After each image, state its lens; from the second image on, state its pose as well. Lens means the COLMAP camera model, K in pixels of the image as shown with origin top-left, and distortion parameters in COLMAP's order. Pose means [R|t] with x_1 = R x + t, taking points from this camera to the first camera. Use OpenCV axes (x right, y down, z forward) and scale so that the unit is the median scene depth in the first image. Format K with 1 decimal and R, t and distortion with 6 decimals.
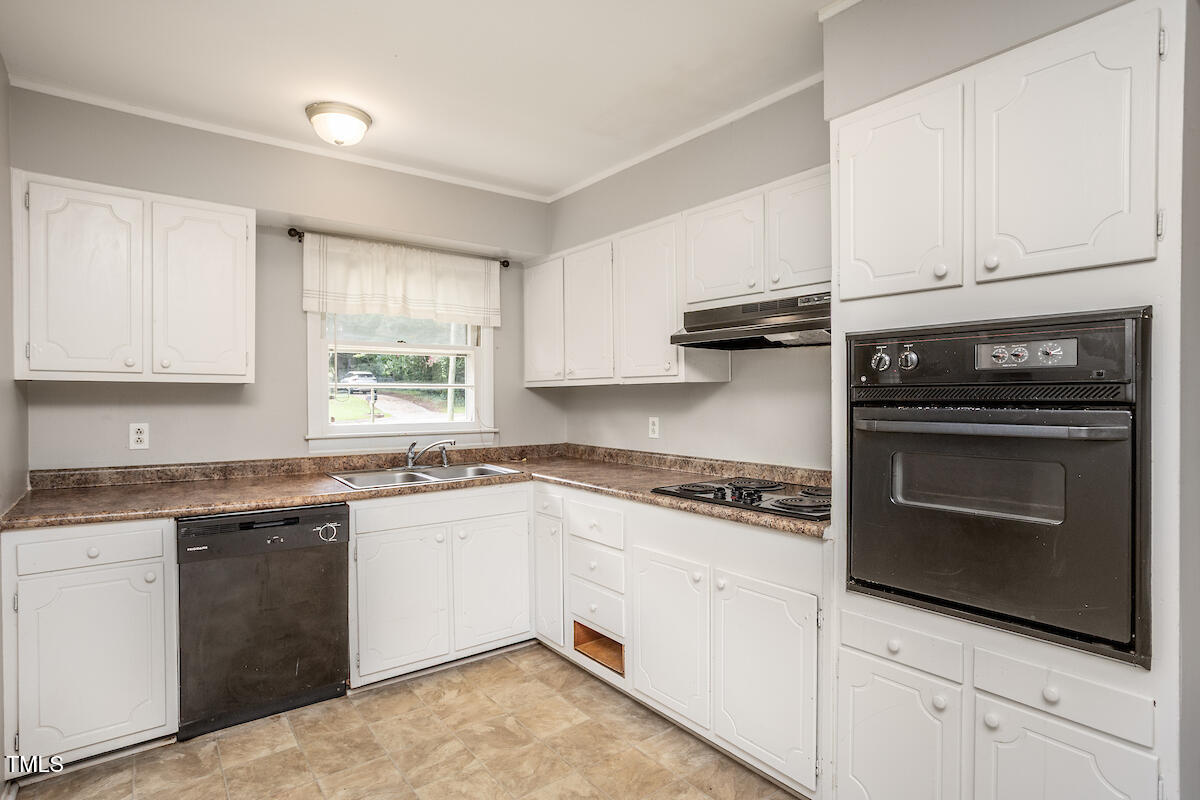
lens RADIAL K [[636.2, 0, 601.8], [0, 636.2, 400.1], [0, 0, 1]] dist [-0.024972, 0.005615]
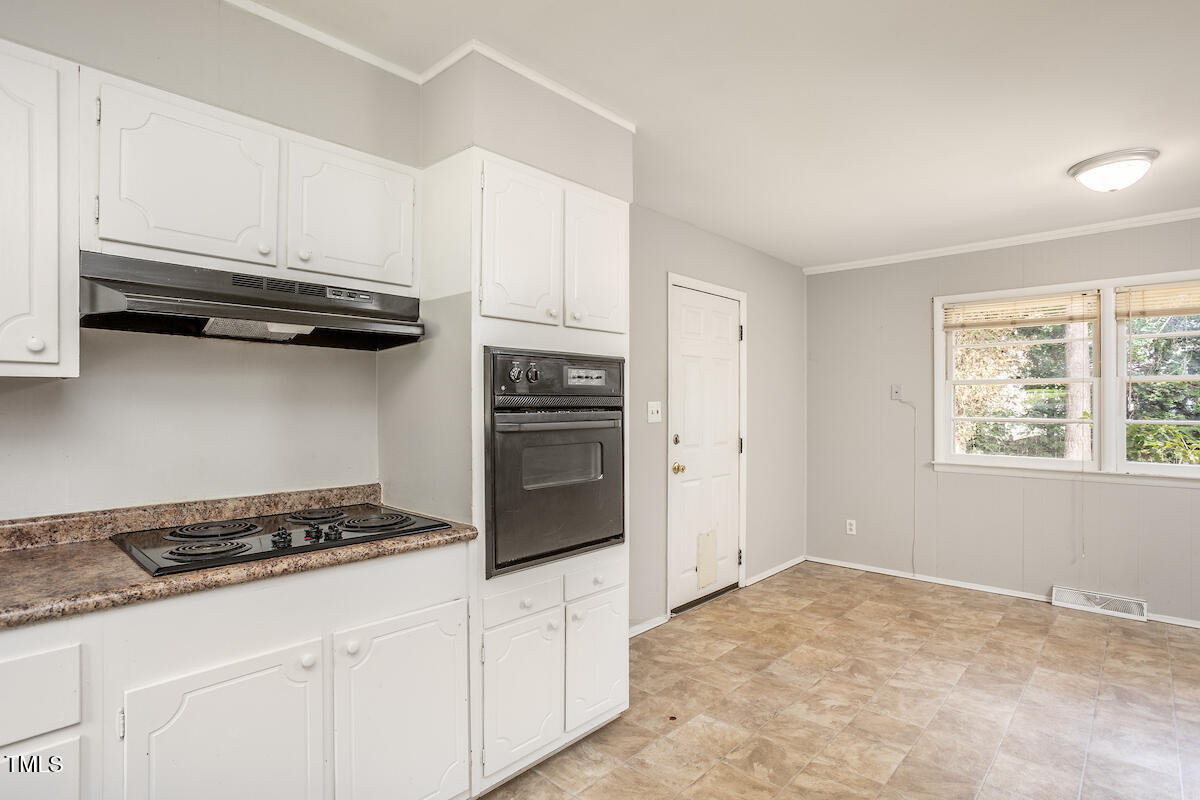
lens RADIAL K [[657.9, 0, 609.5], [0, 657.9, 403.0], [0, 0, 1]] dist [0.026904, 0.002376]
pose [[-0.202052, -0.001708, 0.979373, -0.821251], [0.003604, 0.999990, 0.002487, -0.009622], [-0.979368, 0.004032, -0.202044, 1.064073]]
